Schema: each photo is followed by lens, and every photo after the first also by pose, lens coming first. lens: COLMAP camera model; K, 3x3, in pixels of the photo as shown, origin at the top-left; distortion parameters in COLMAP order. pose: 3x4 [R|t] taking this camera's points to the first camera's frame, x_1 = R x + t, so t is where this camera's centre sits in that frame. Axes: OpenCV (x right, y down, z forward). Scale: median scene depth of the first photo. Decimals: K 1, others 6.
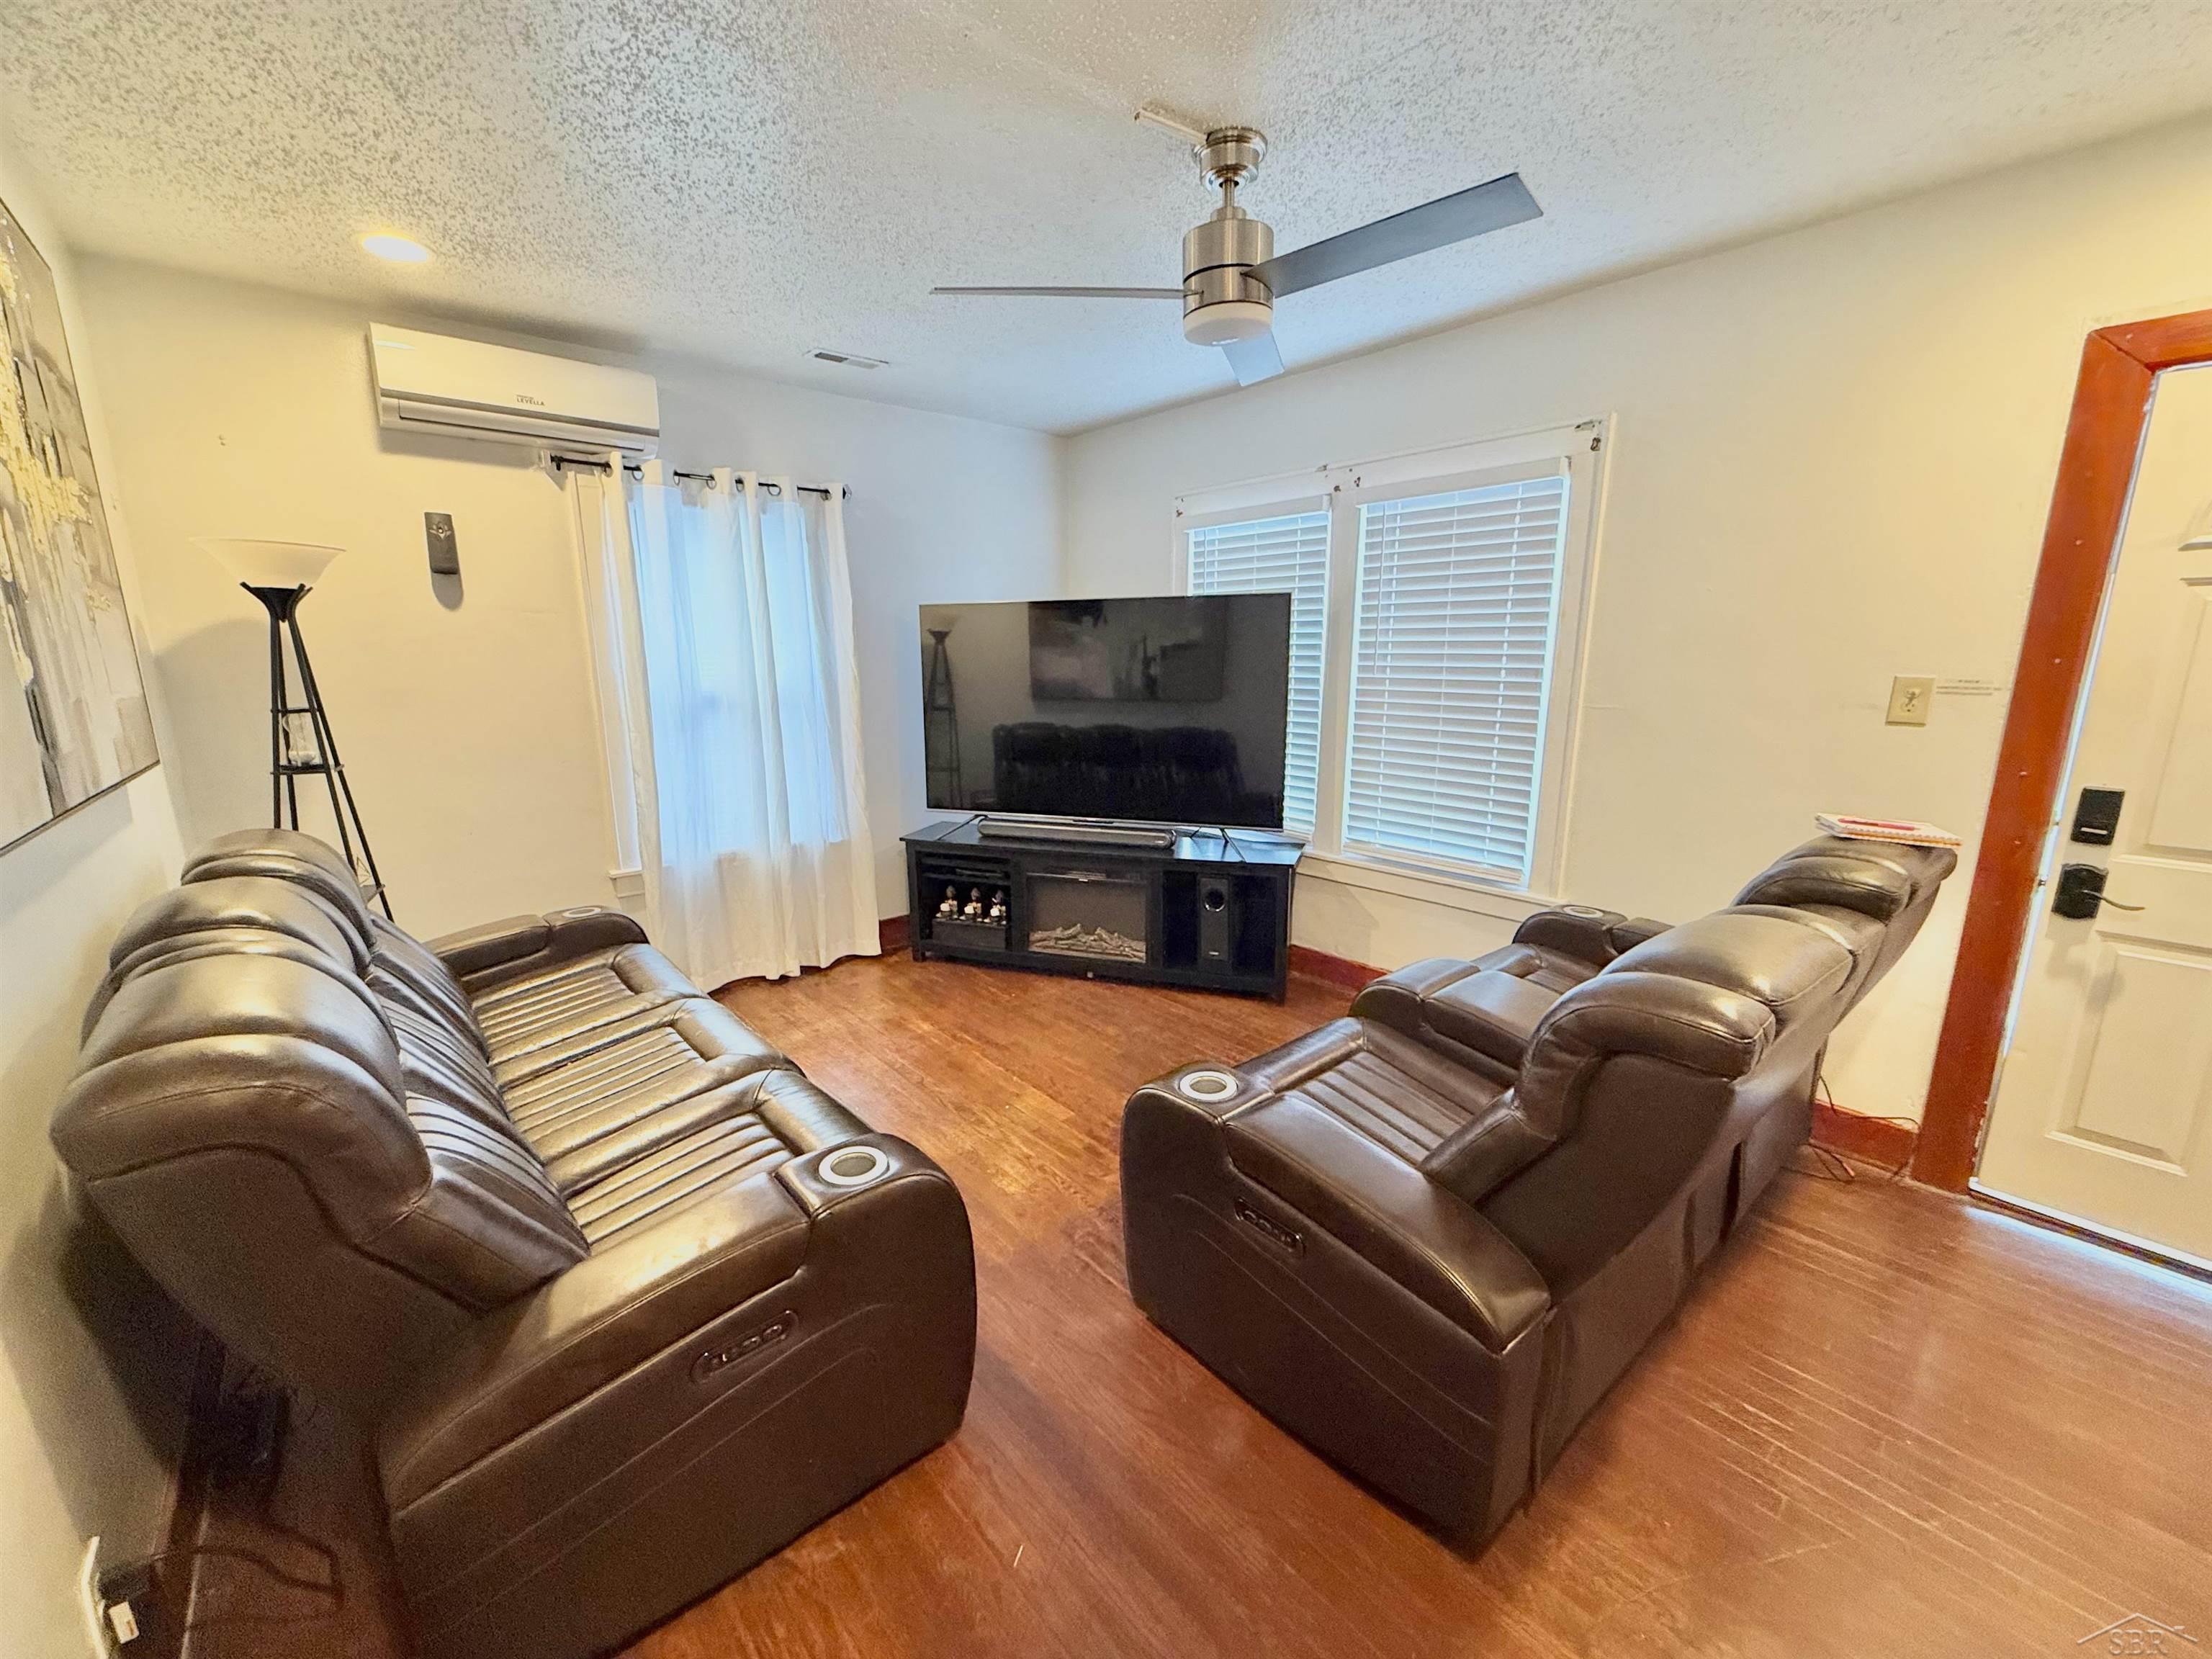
lens RADIAL K [[875.7, 0, 1099.8], [0, 875.7, 826.5], [0, 0, 1]] dist [0.001094, -0.000545]
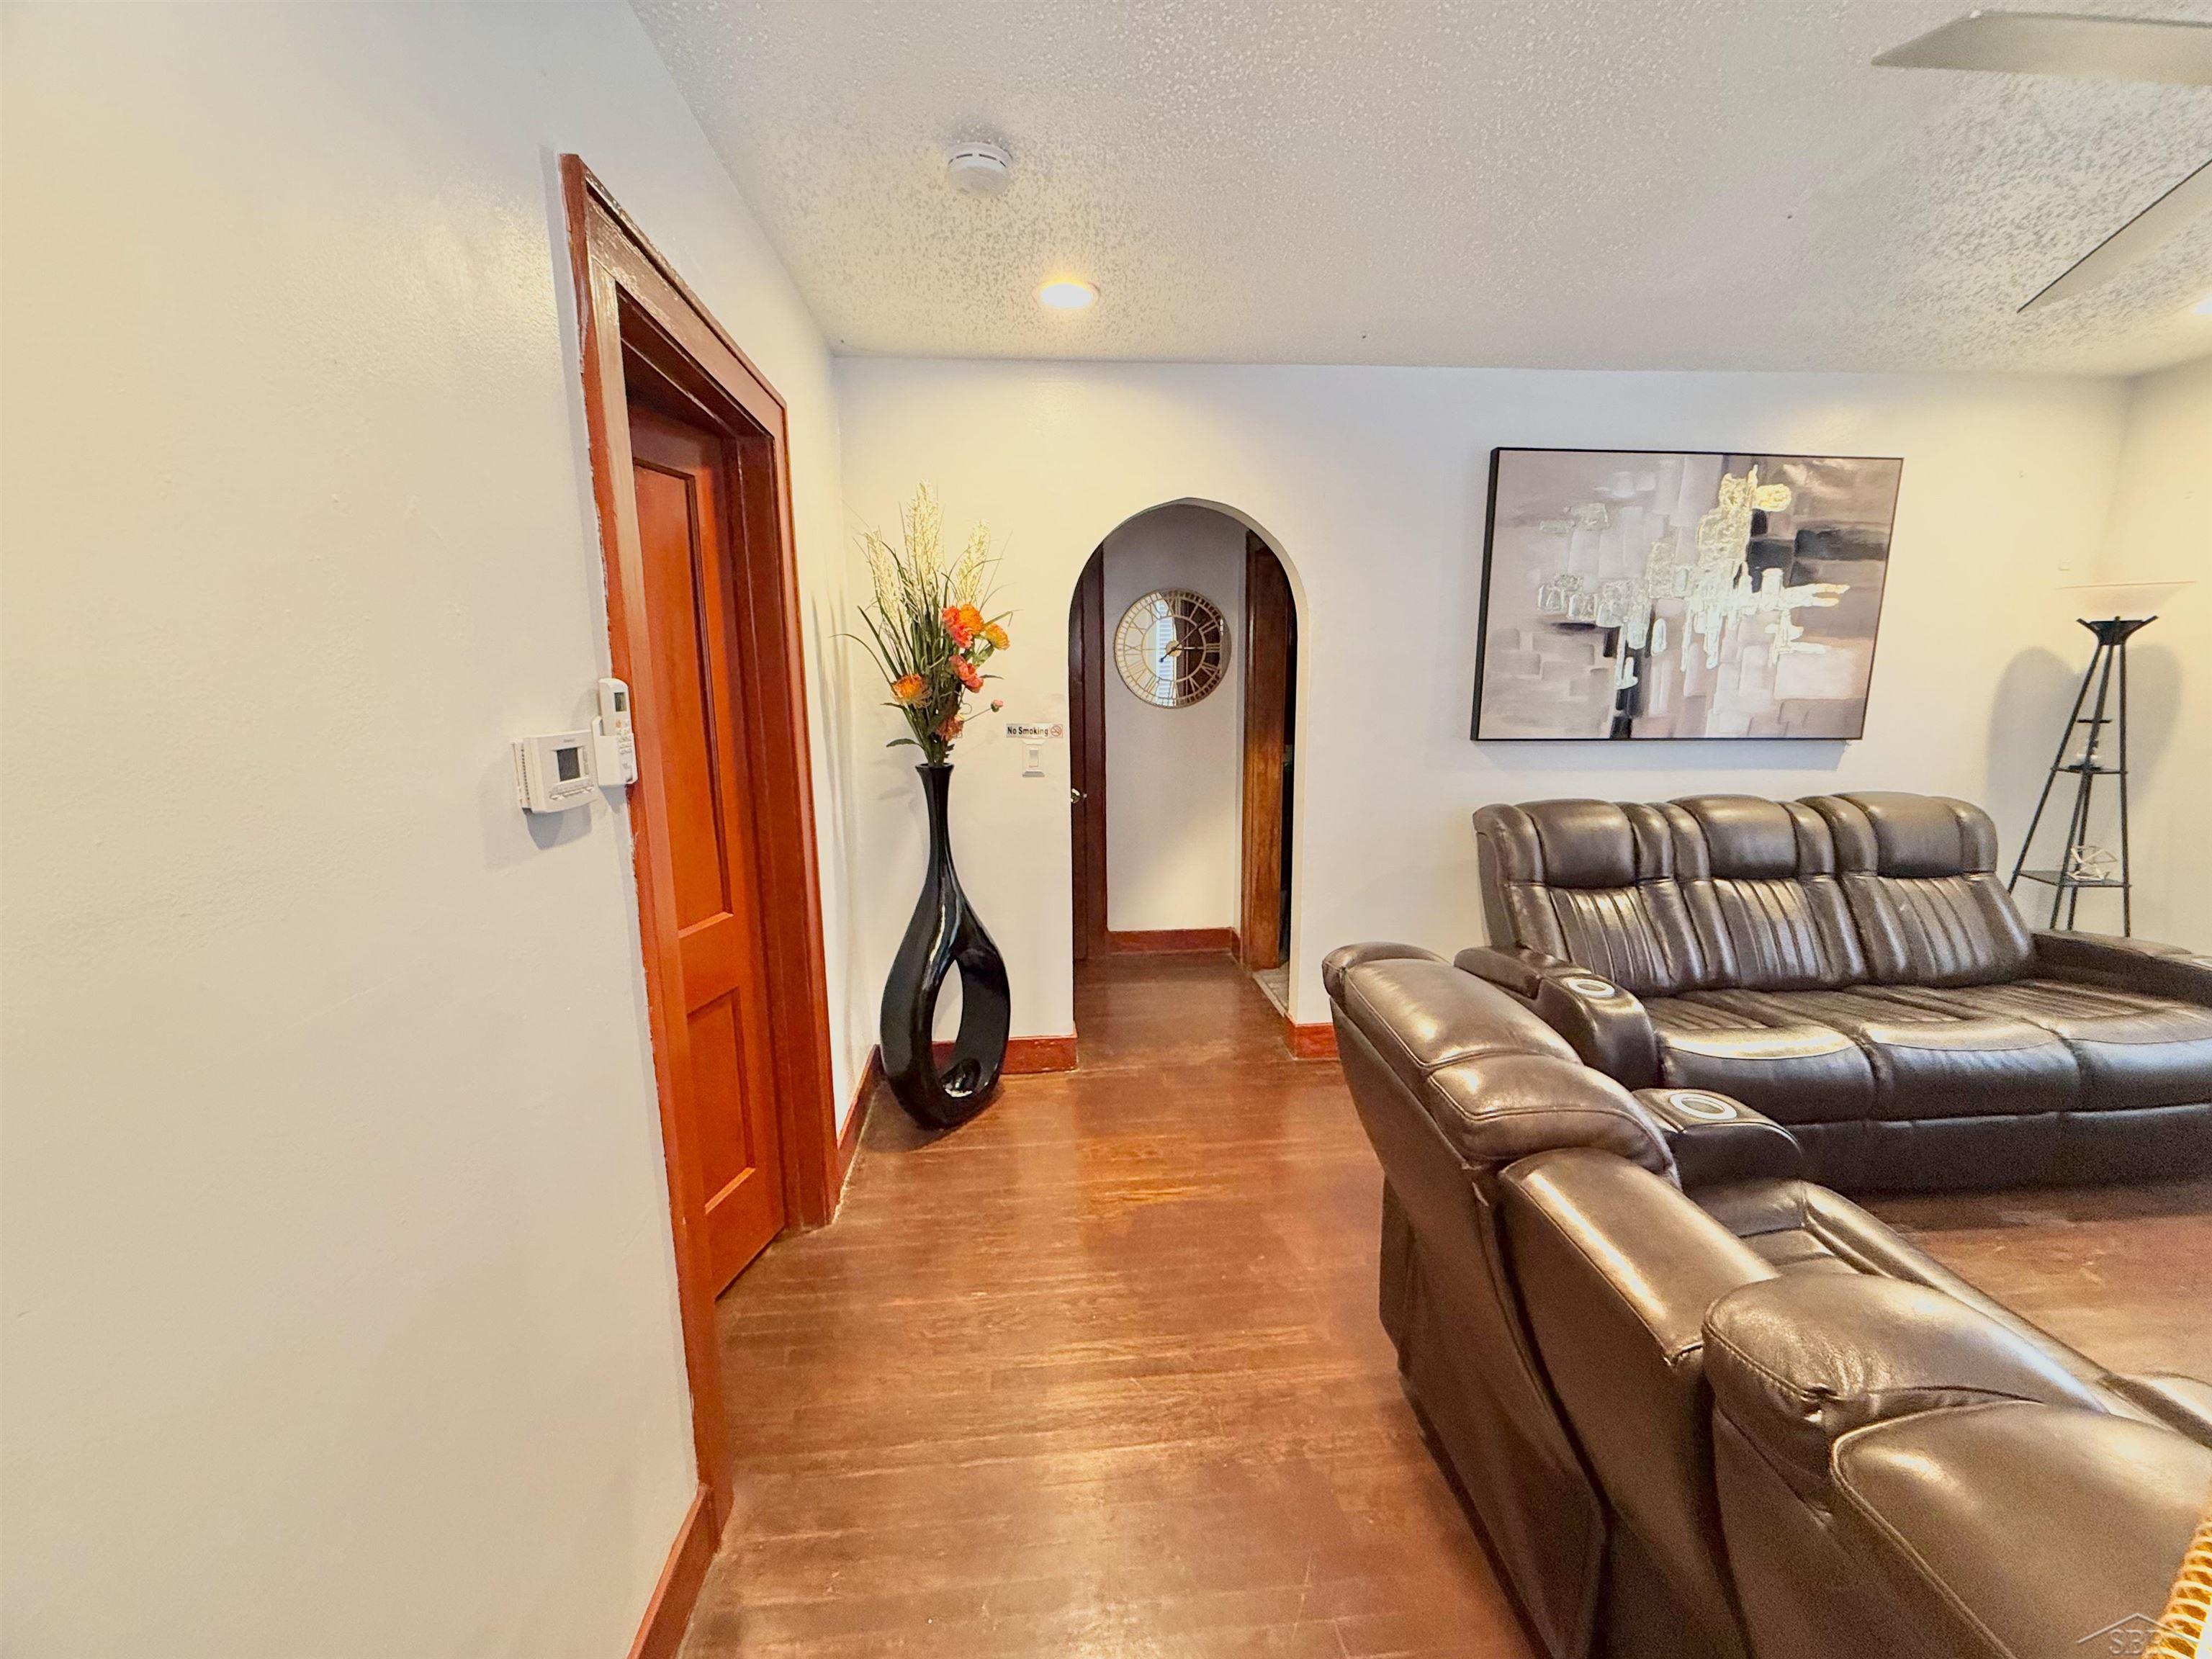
lens RADIAL K [[875.7, 0, 1097.0], [0, 875.7, 830.6], [0, 0, 1]] dist [0.001094, -0.000545]
pose [[-0.597759, 0.148584, -0.787786, 1.309053], [-0.153524, 0.943270, 0.294401, -0.197081], [0.786838, 0.296924, -0.541037, 0.906443]]
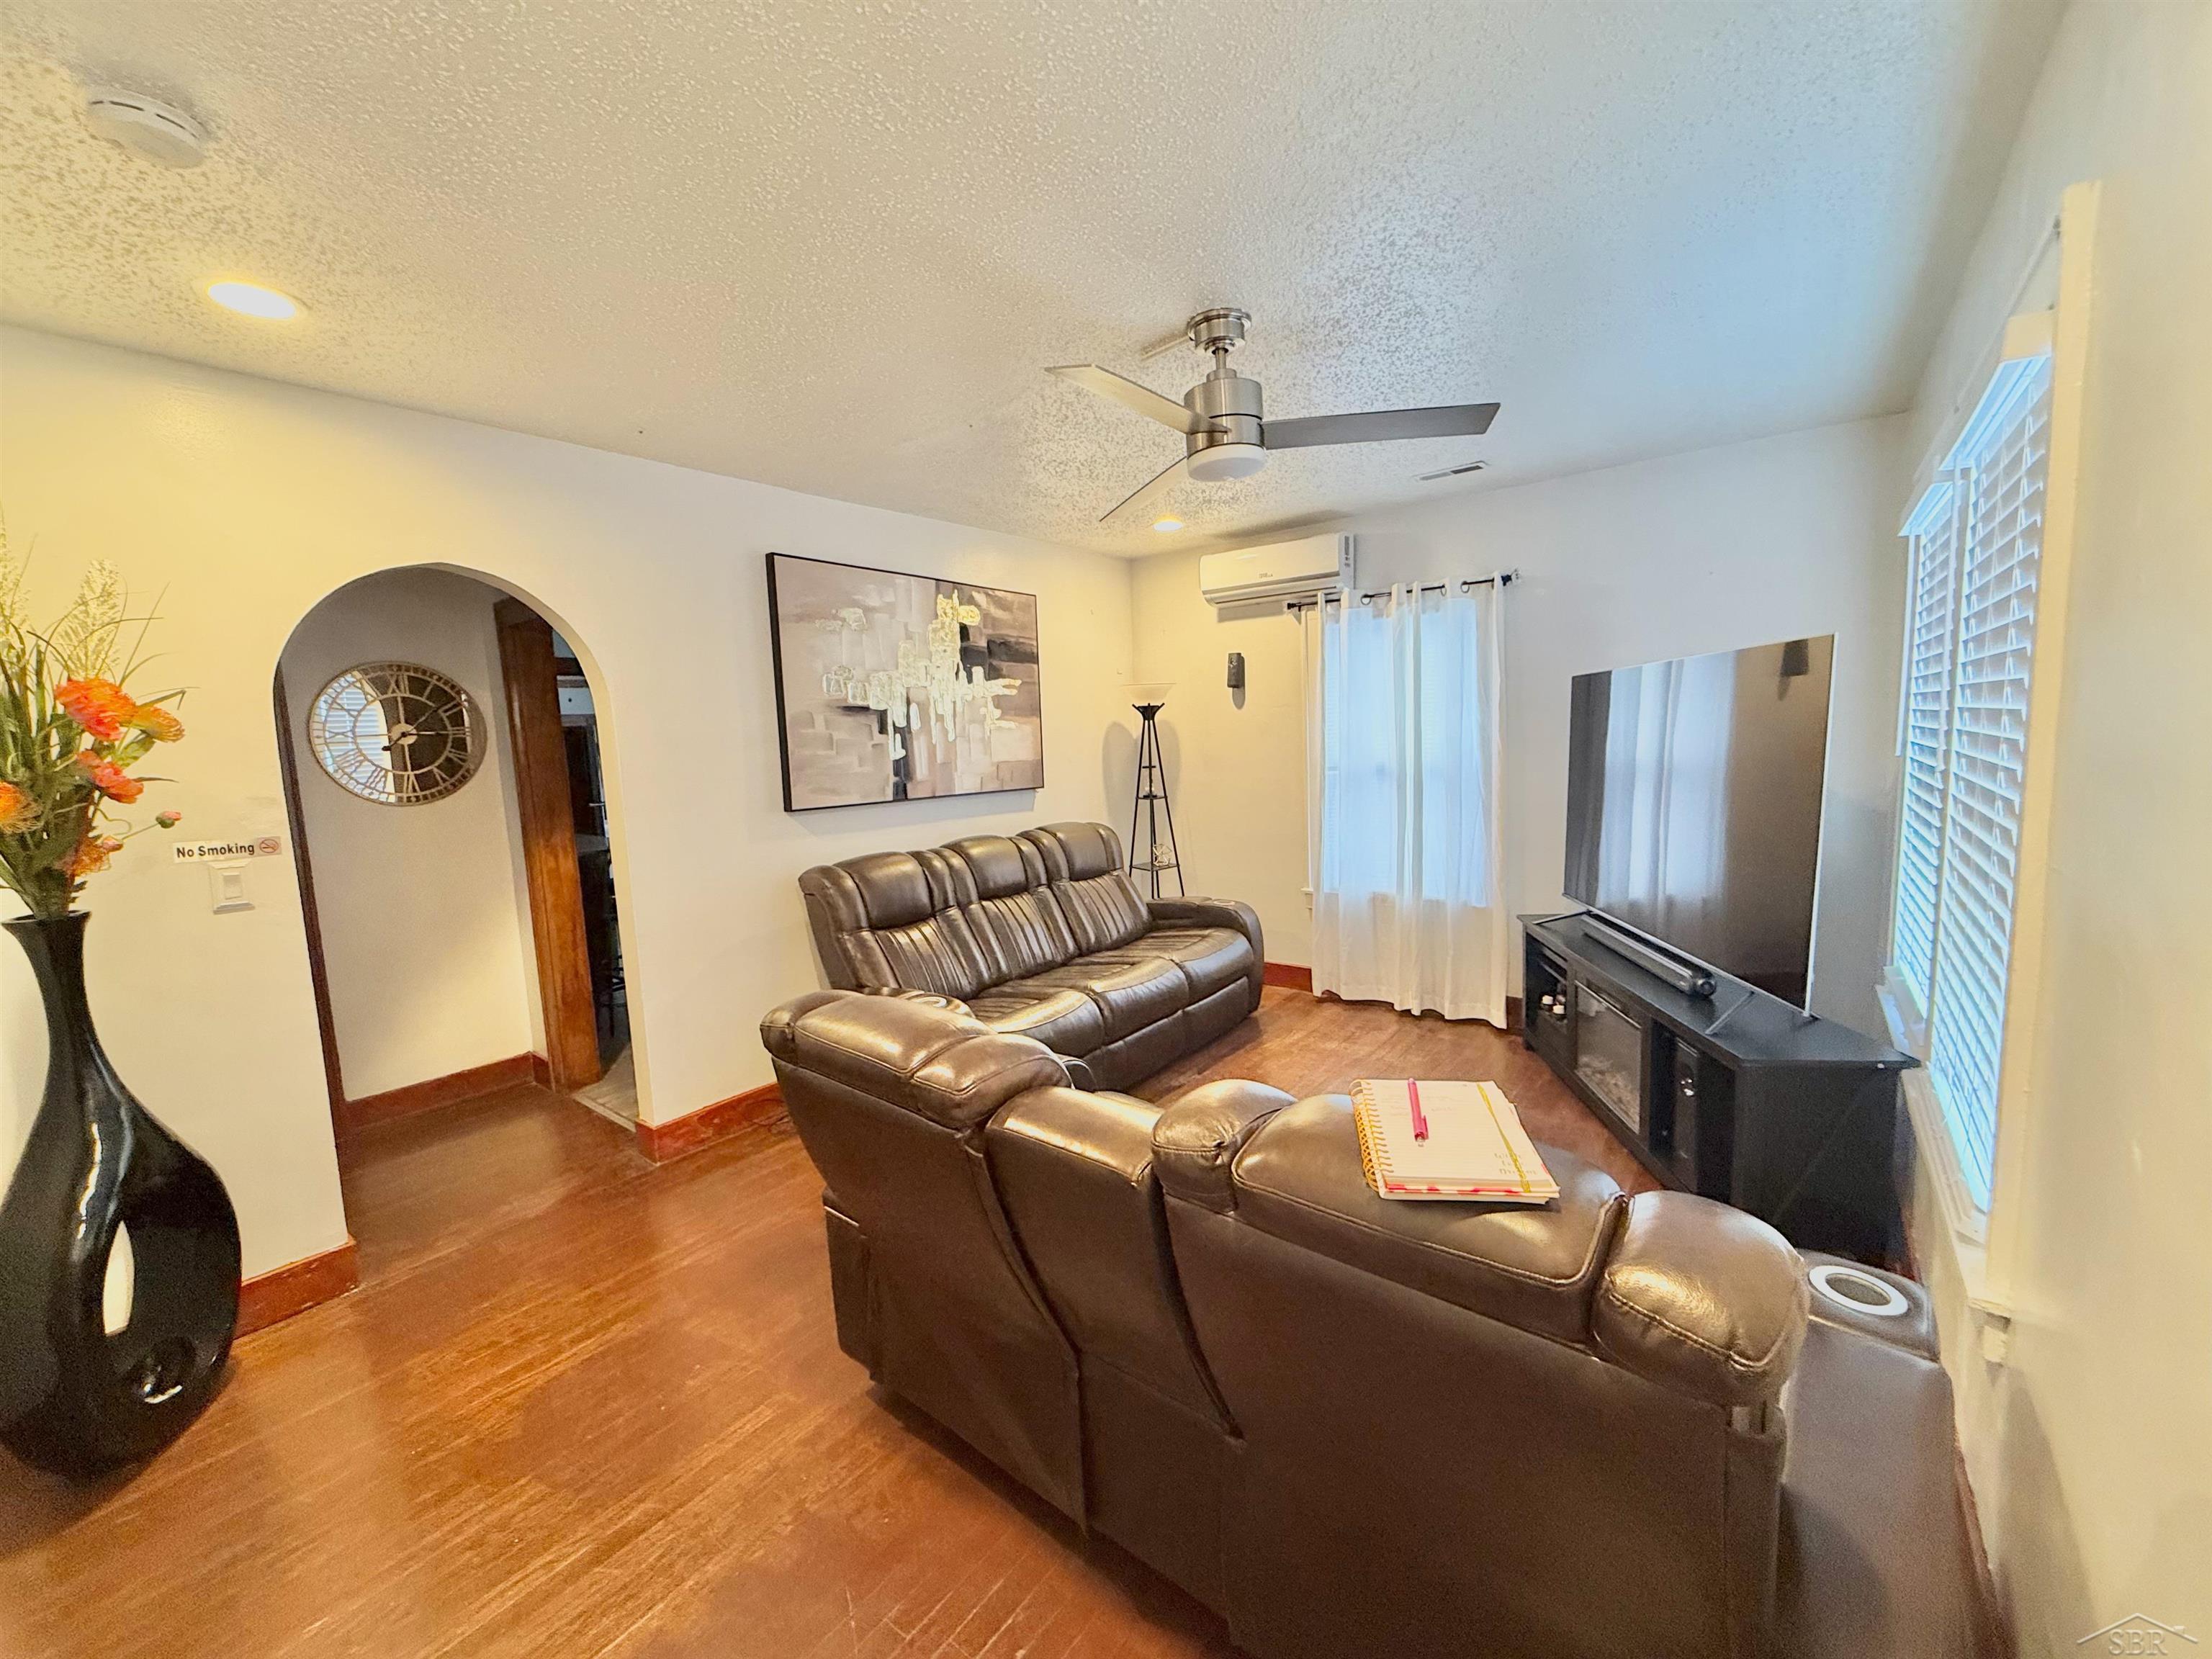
lens RADIAL K [[875.7, 0, 1091.3], [0, 875.7, 832.2], [0, 0, 1]] dist [0.001094, -0.000545]
pose [[0.173070, 0.106994, -0.979081, 1.453441], [-0.161169, 0.983759, 0.079016, -0.179815], [0.971633, 0.144122, 0.187503, 0.781771]]
